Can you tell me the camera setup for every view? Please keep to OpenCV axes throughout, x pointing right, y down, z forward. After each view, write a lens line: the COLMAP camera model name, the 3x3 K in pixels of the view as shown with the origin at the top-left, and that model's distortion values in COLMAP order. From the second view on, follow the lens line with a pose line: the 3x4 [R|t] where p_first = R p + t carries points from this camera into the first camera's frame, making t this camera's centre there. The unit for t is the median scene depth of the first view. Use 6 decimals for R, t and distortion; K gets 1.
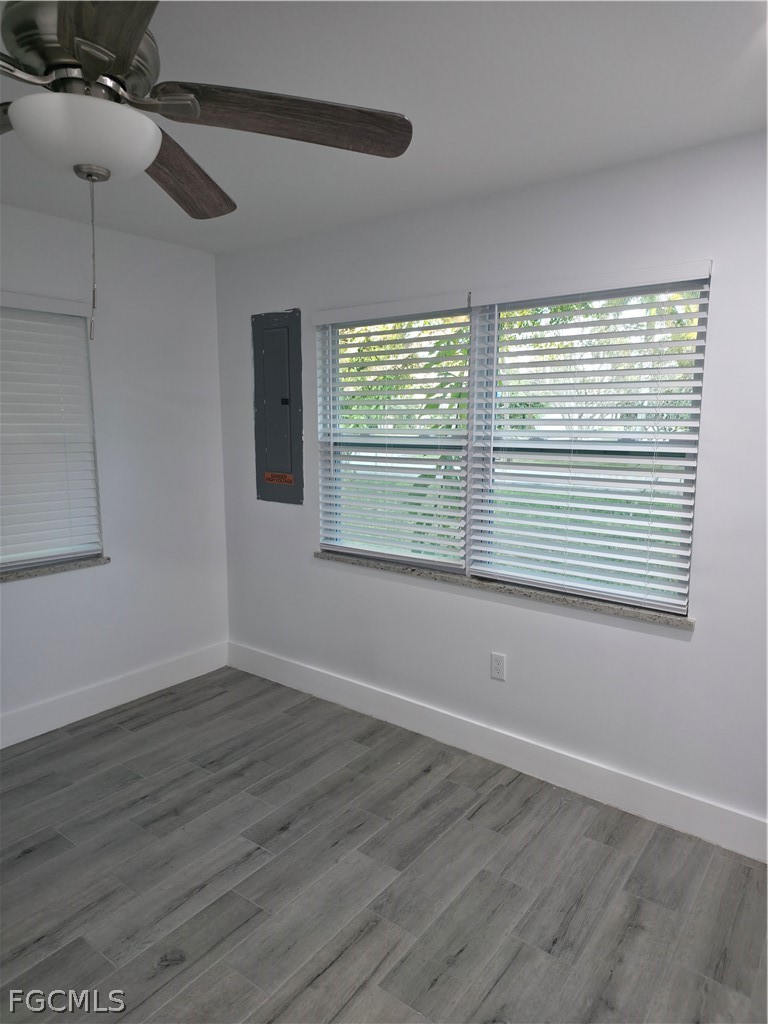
lens RADIAL K [[649.8, 0, 382.9], [0, 649.8, 520.6], [0, 0, 1]] dist [0.072116, -0.082281]
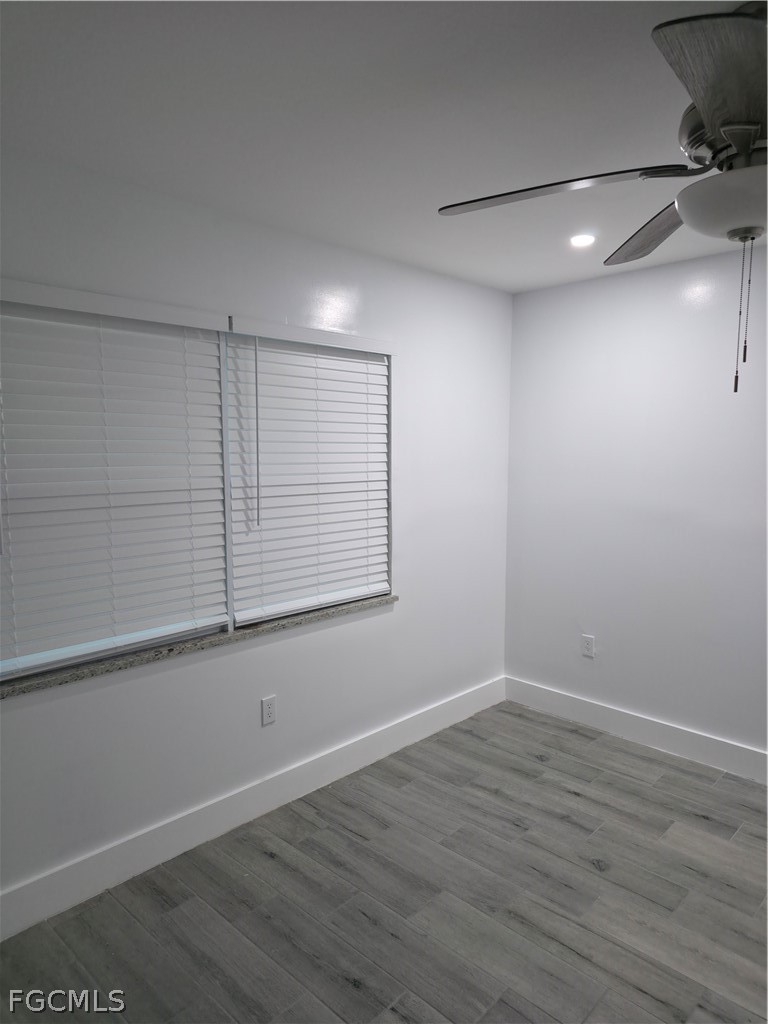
lens RADIAL K [[649.8, 0, 382.9], [0, 649.8, 520.6], [0, 0, 1]] dist [0.072116, -0.082281]
pose [[0.134456, -0.127374, 0.982699, -0.847540], [0.160615, 0.981392, 0.105228, -0.148164], [-0.977816, 0.143687, 0.152412, 0.774874]]
